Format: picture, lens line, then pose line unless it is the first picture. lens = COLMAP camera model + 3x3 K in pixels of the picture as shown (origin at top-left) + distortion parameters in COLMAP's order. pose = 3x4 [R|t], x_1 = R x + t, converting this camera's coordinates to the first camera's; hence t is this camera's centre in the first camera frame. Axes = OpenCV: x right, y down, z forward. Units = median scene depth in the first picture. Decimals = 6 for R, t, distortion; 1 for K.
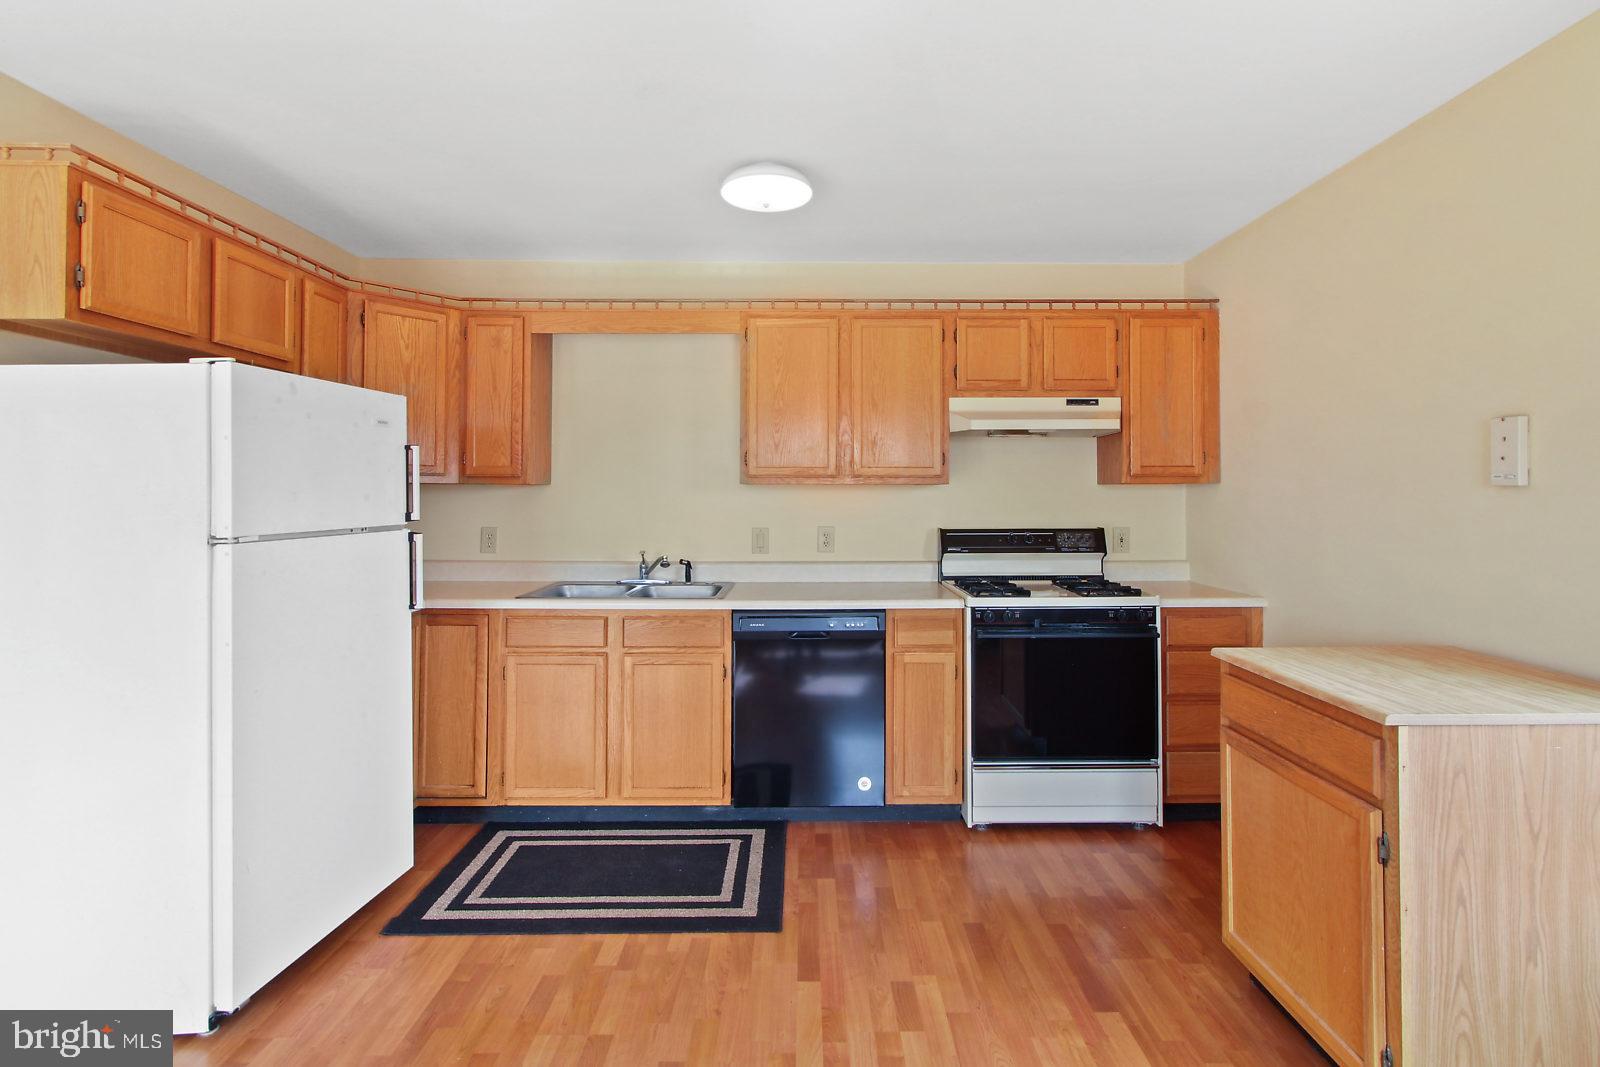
lens RADIAL K [[761.5, 0, 817.9], [0, 761.5, 480.8], [0, 0, 1]] dist [0.001124, 0.000415]
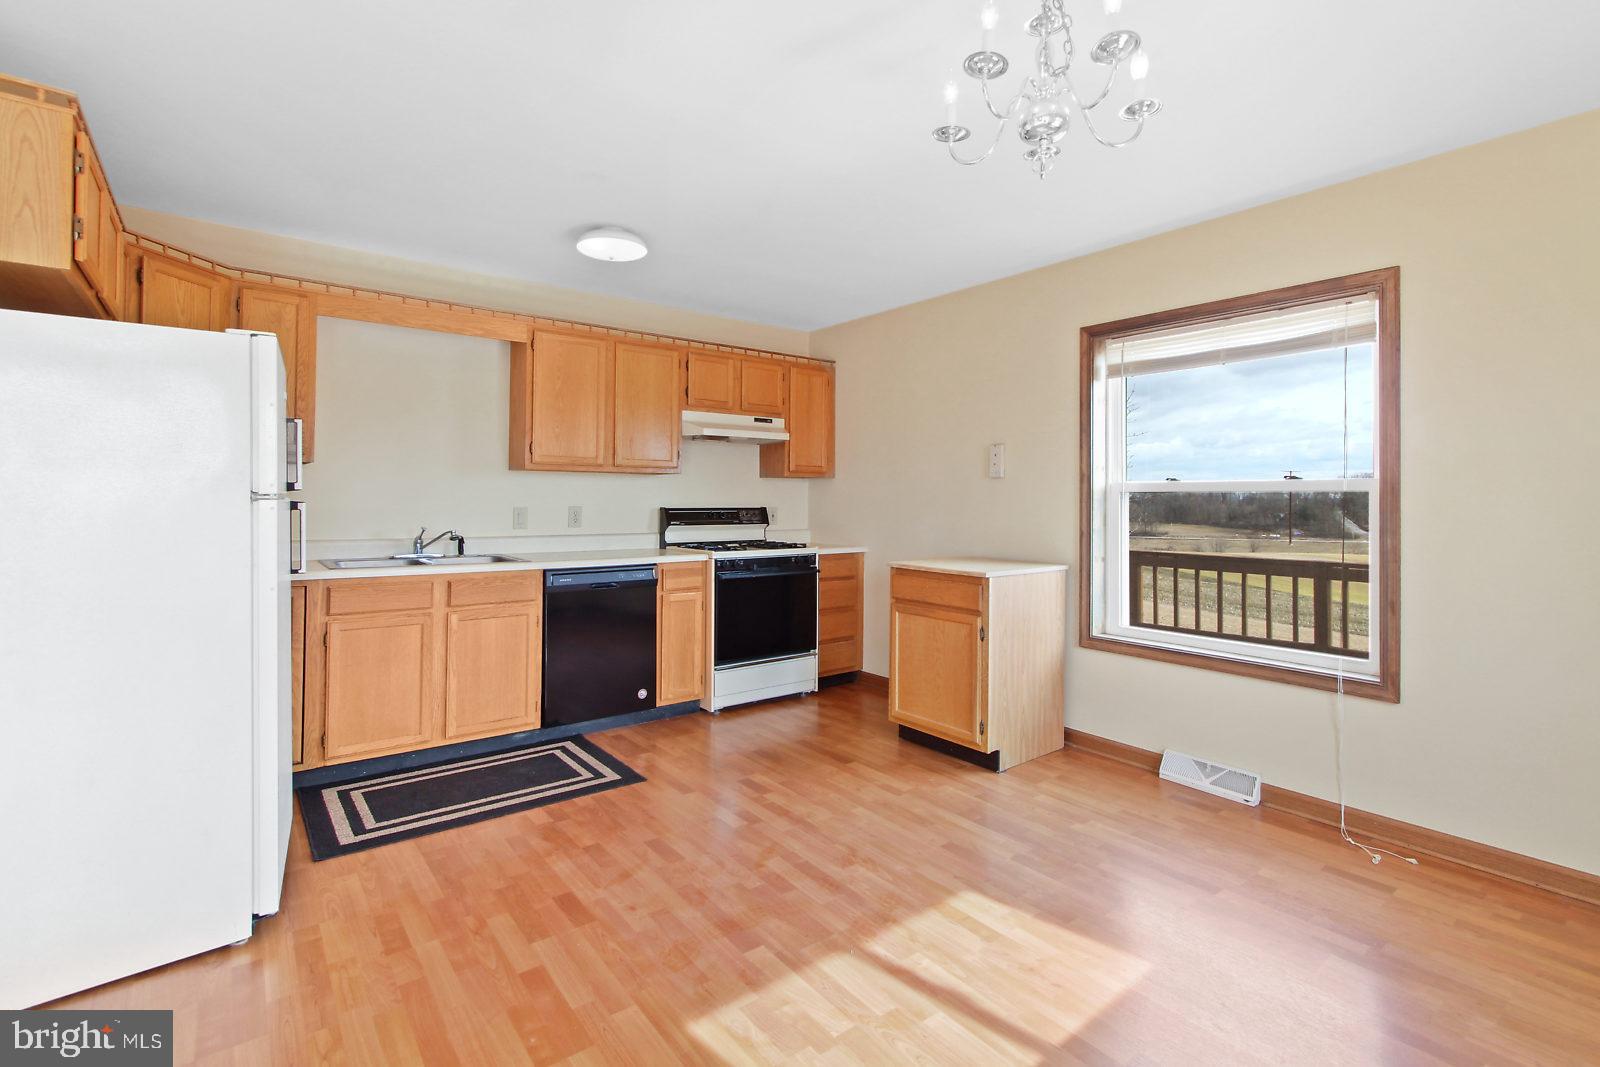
lens RADIAL K [[740.9, 0, 808.9], [0, 740.9, 494.8], [0, 0, 1]] dist [0.004103, 0.001219]
pose [[0.796110, 0.010015, 0.605069, -0.499507], [-0.016056, 0.999861, 0.004576, 0.035998], [-0.604939, -0.013358, 0.796160, -0.214927]]
